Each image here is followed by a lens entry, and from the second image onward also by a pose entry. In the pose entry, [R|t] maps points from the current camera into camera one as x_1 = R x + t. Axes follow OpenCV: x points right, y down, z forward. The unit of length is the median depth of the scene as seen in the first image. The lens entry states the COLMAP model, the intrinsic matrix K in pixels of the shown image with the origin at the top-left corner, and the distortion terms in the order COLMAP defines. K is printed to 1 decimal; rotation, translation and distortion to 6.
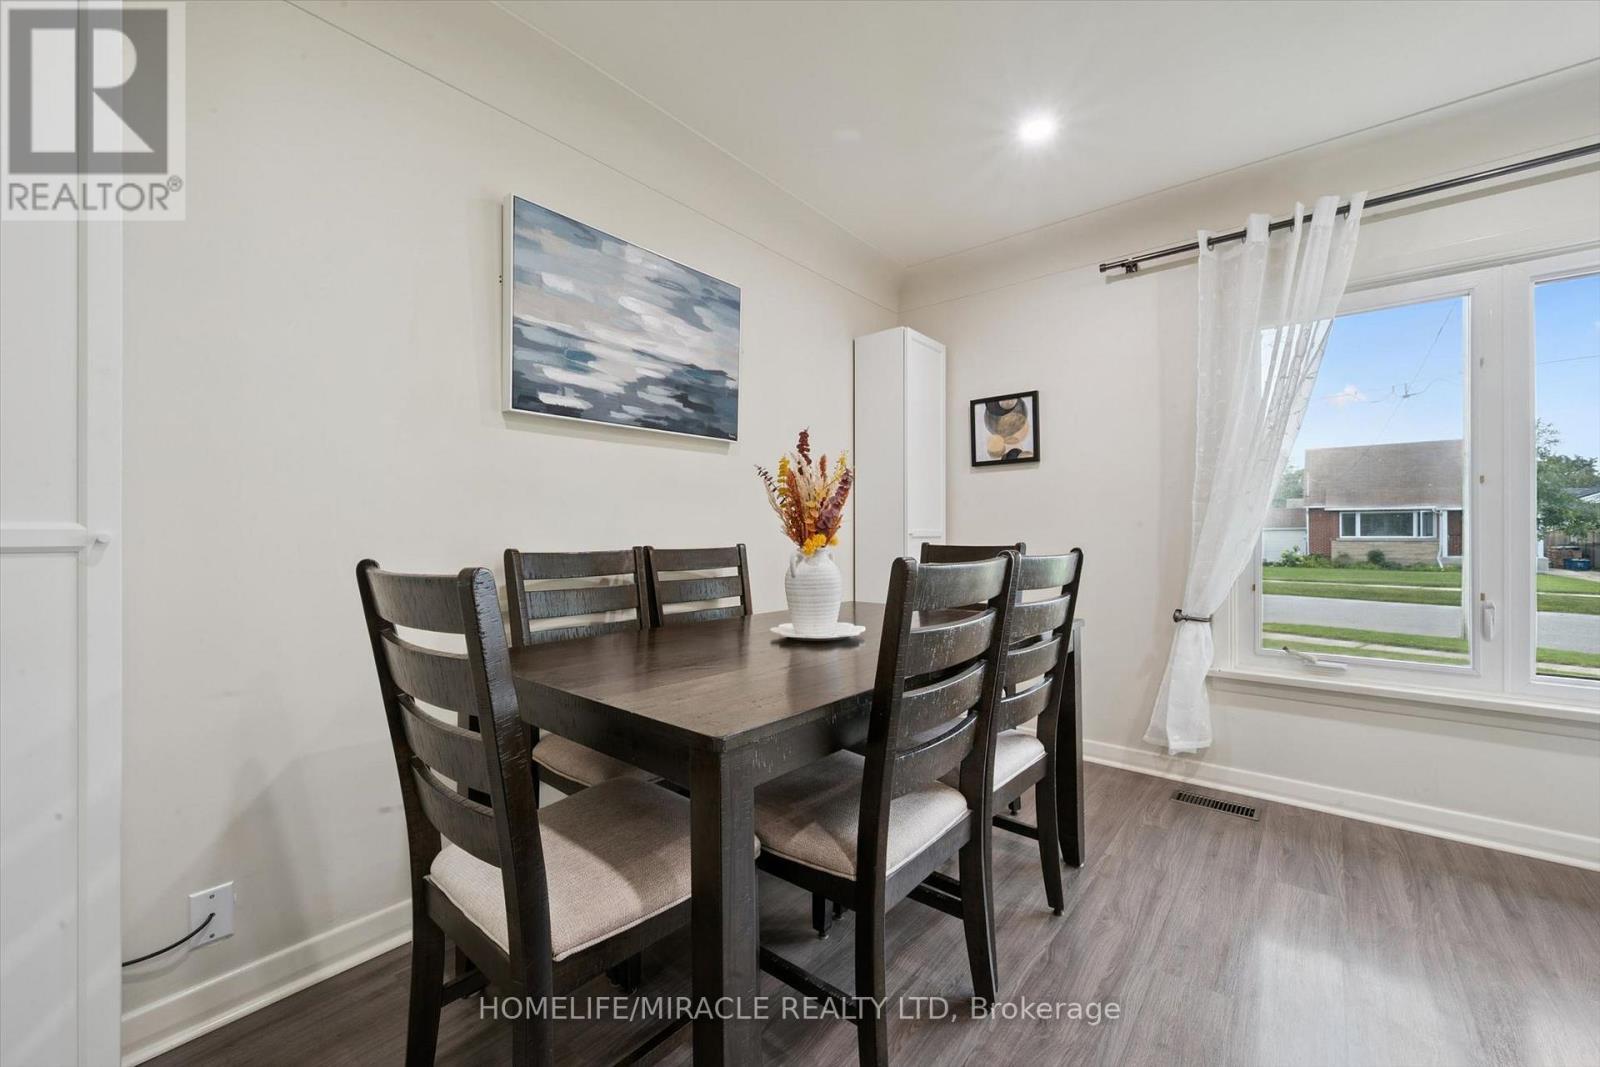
lens RADIAL K [[628.8, 0, 800.6], [0, 628.8, 531.1], [0, 0, 1]] dist [-0.001312, 0.000528]
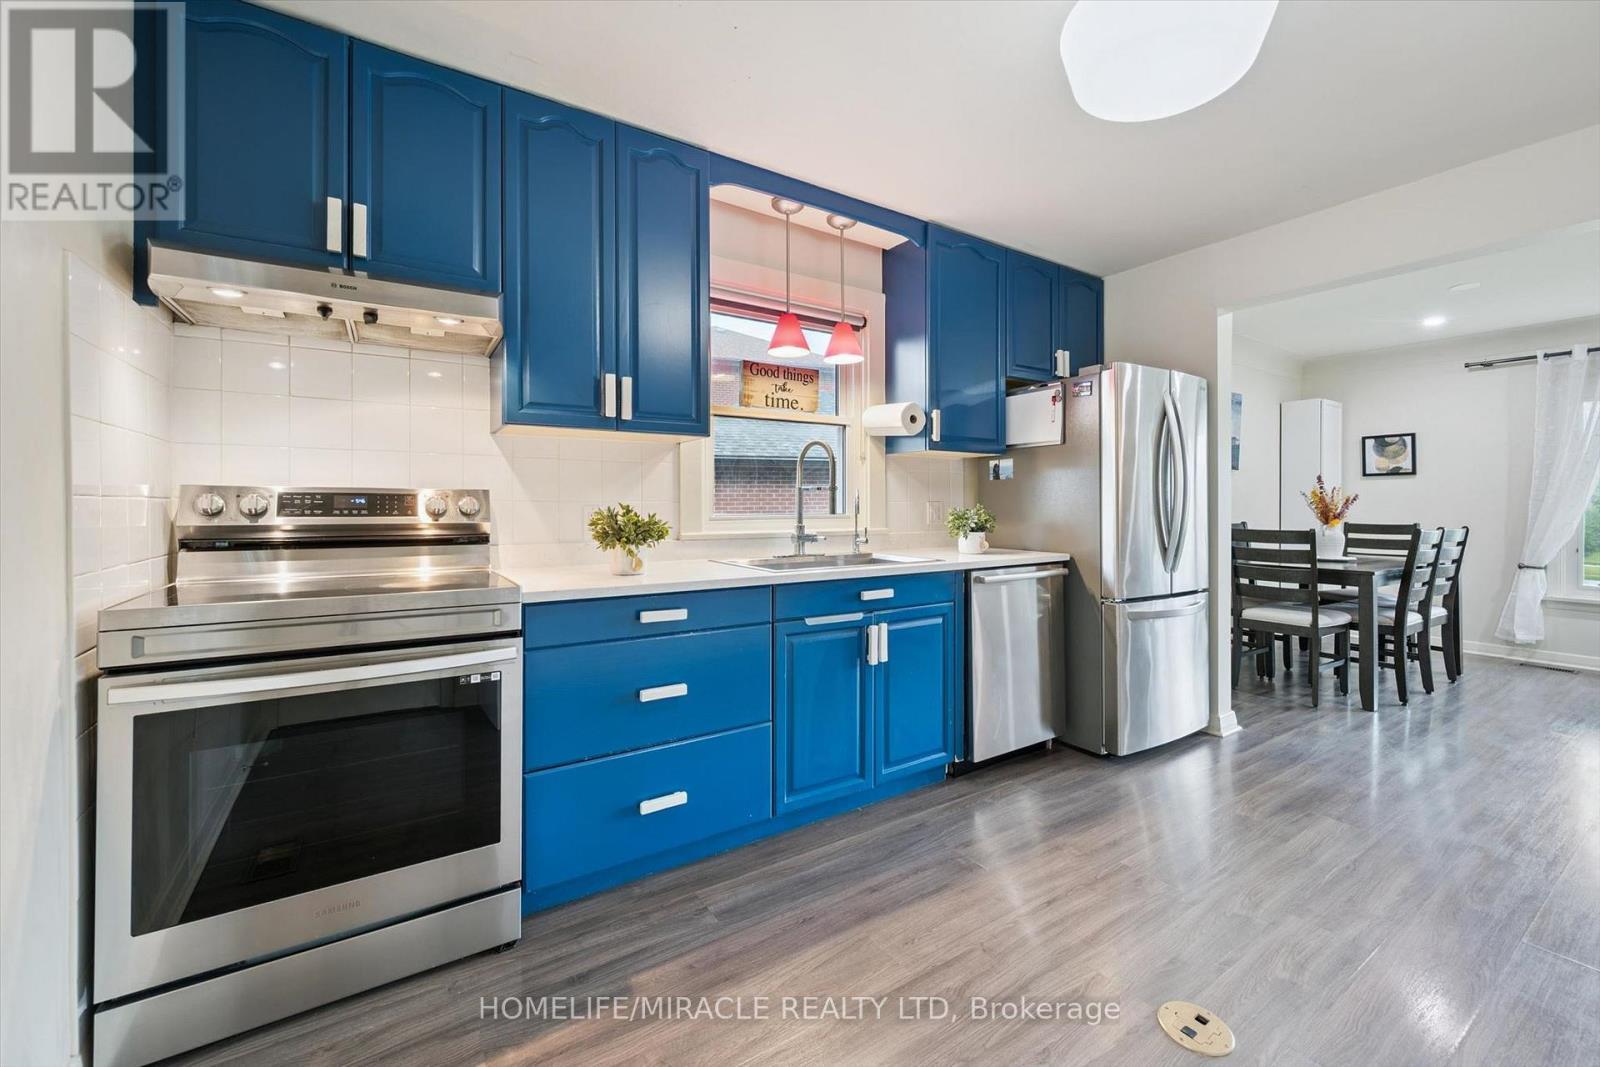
lens RADIAL K [[648.3, 0, 799.1], [0, 648.3, 502.7], [0, 0, 1]] dist [0.000527, 0.000408]
pose [[0.954017, 0.004317, -0.299722, -0.827921], [-0.004001, 0.999991, 0.001669, -0.038105], [0.299726, -0.000393, 0.954025, -1.413979]]
